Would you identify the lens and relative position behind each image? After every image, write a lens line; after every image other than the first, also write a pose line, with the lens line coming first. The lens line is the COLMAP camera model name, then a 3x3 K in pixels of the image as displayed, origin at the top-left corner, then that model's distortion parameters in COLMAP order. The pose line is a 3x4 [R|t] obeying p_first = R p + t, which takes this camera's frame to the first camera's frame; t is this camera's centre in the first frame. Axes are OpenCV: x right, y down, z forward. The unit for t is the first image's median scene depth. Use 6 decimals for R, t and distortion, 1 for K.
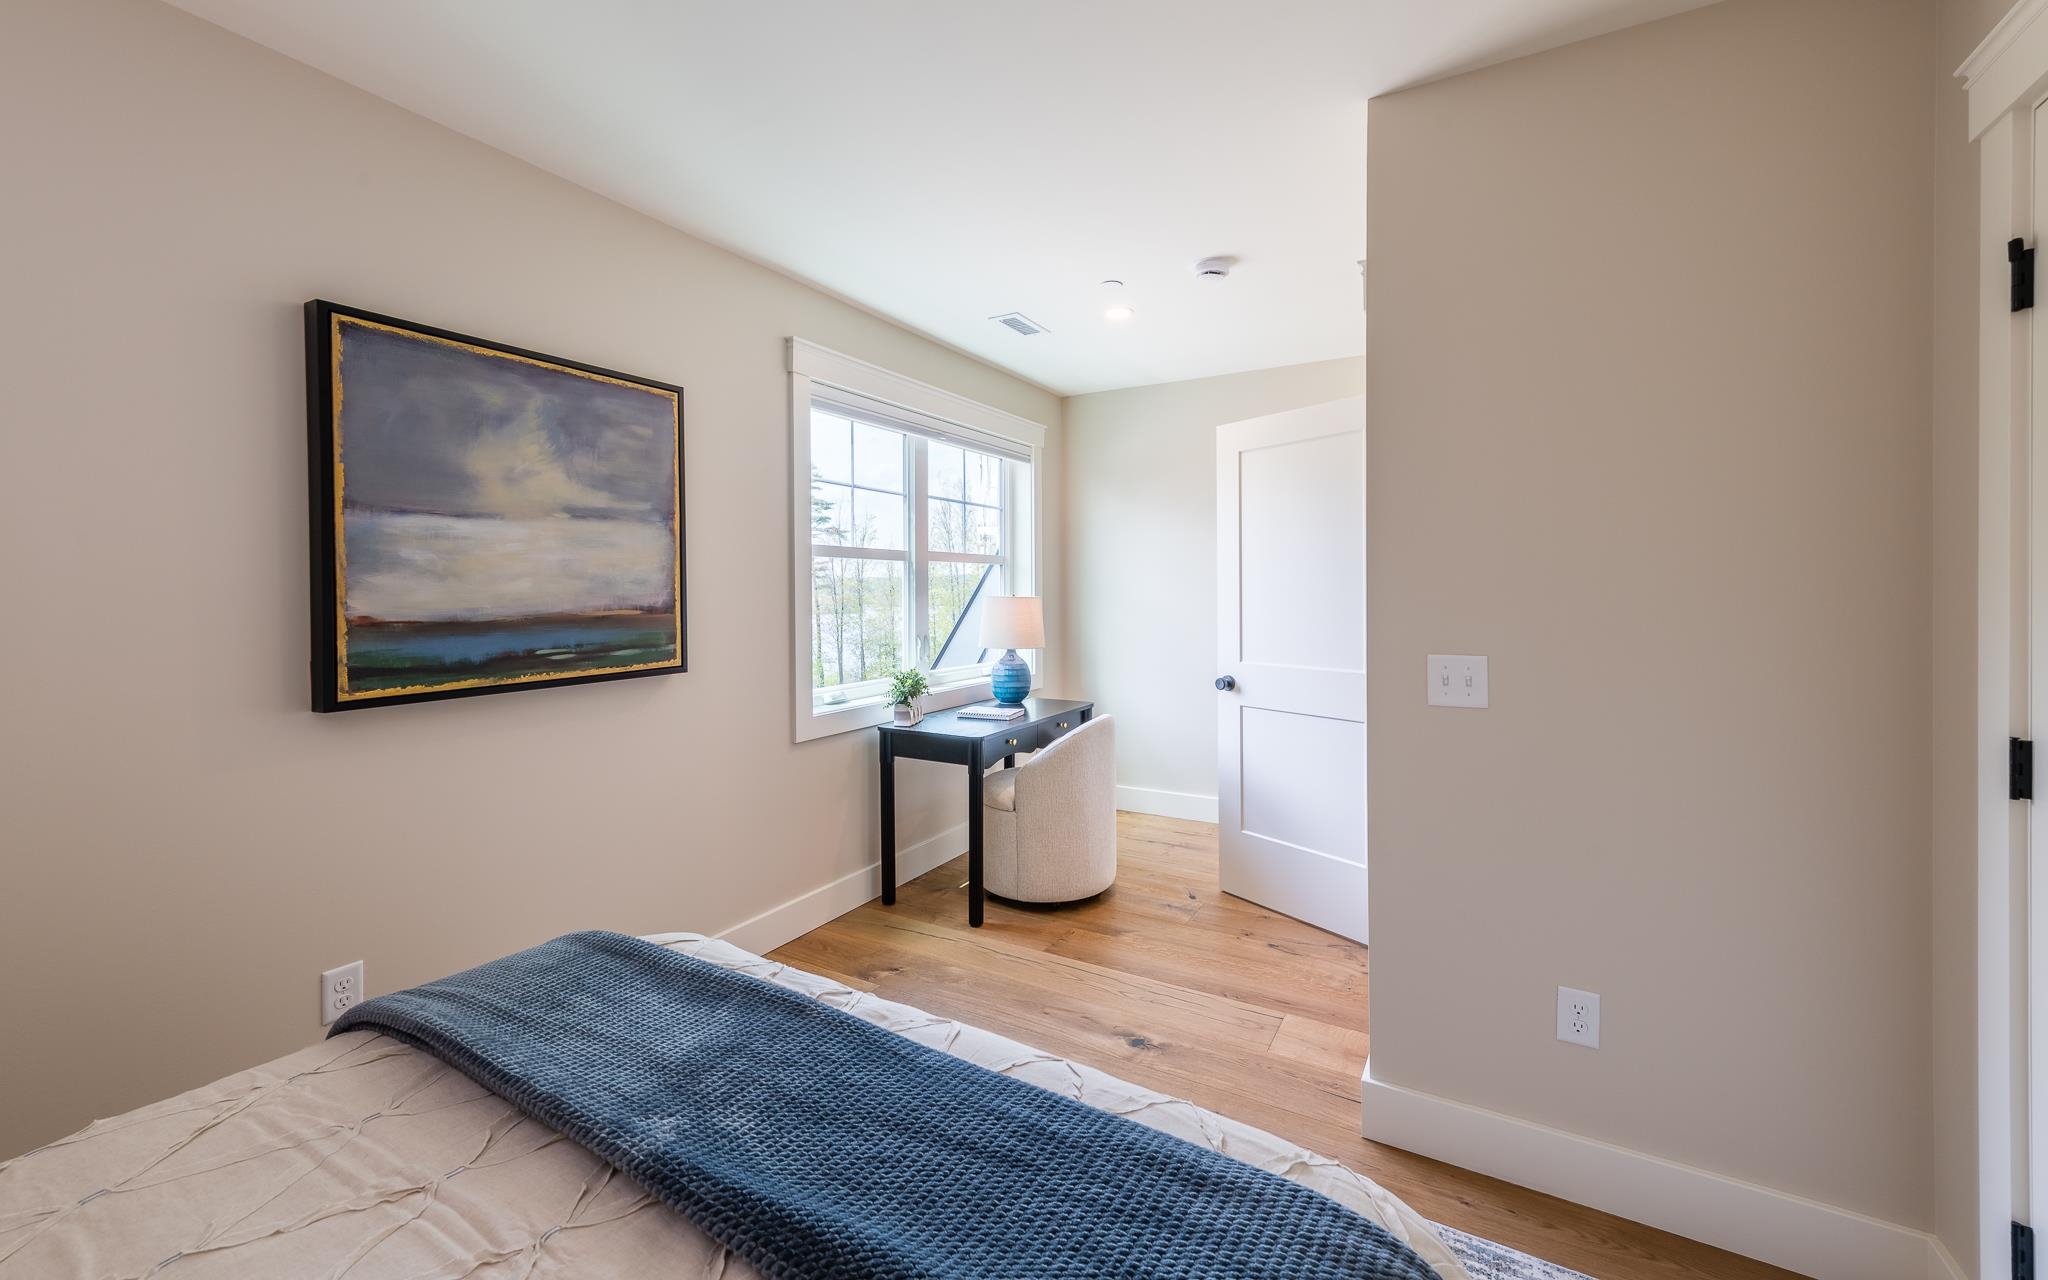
lens RADIAL K [[795.6, 0, 1028.3], [0, 795.6, 543.5], [0, 0, 1]] dist [0.011960, -0.000179]
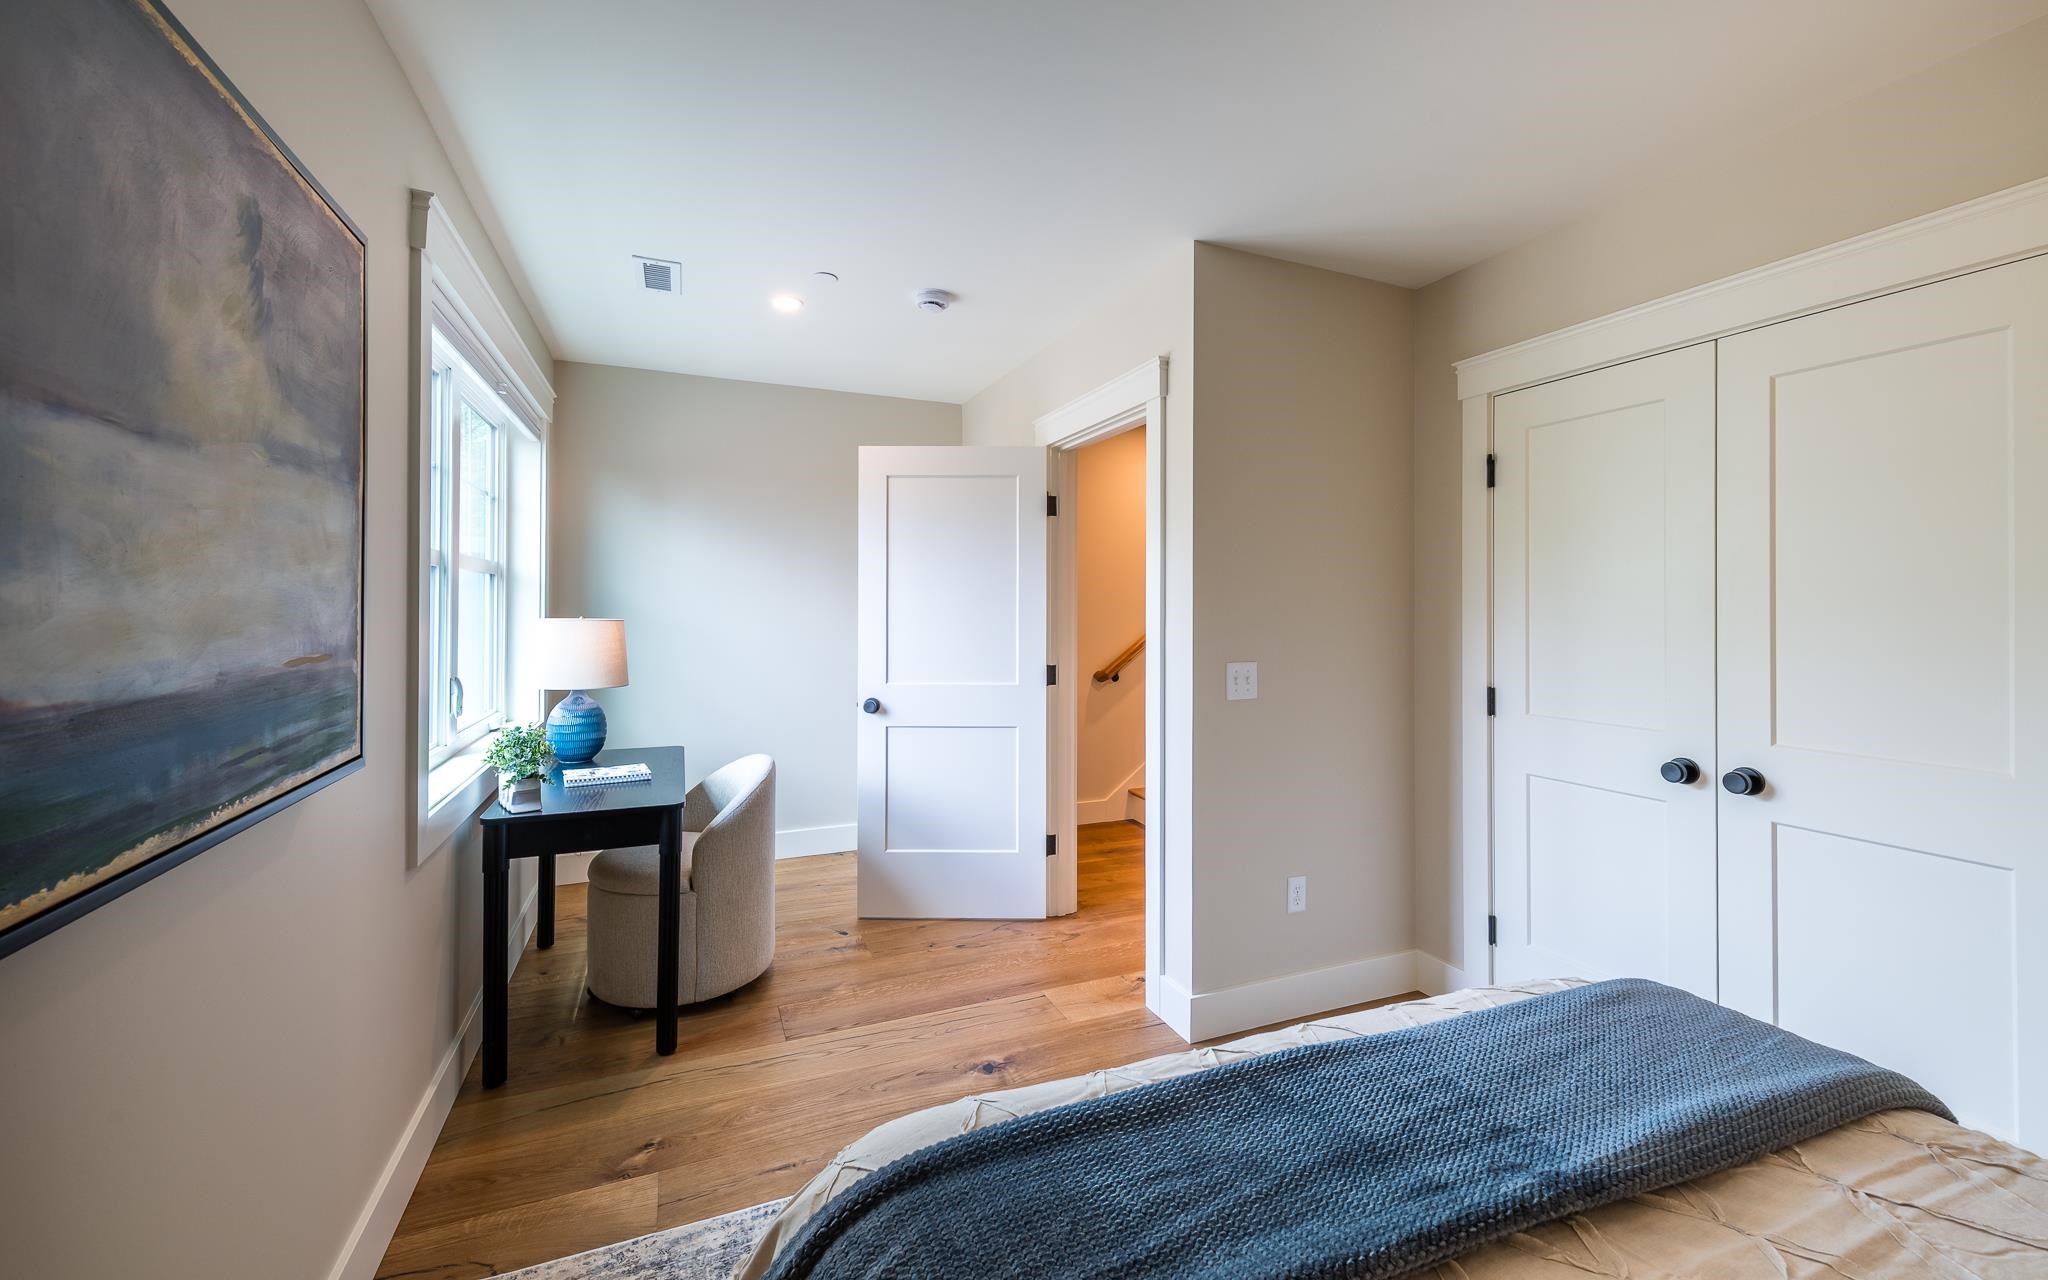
lens RADIAL K [[813.3, 0, 1014.4], [0, 813.3, 553.9], [0, 0, 1]] dist [0.016626, -0.005990]
pose [[0.612753, 0.058699, 0.788091, -0.536480], [-0.053114, 0.998042, -0.033041, 0.011465], [-0.788488, -0.021613, 0.614671, 0.281404]]
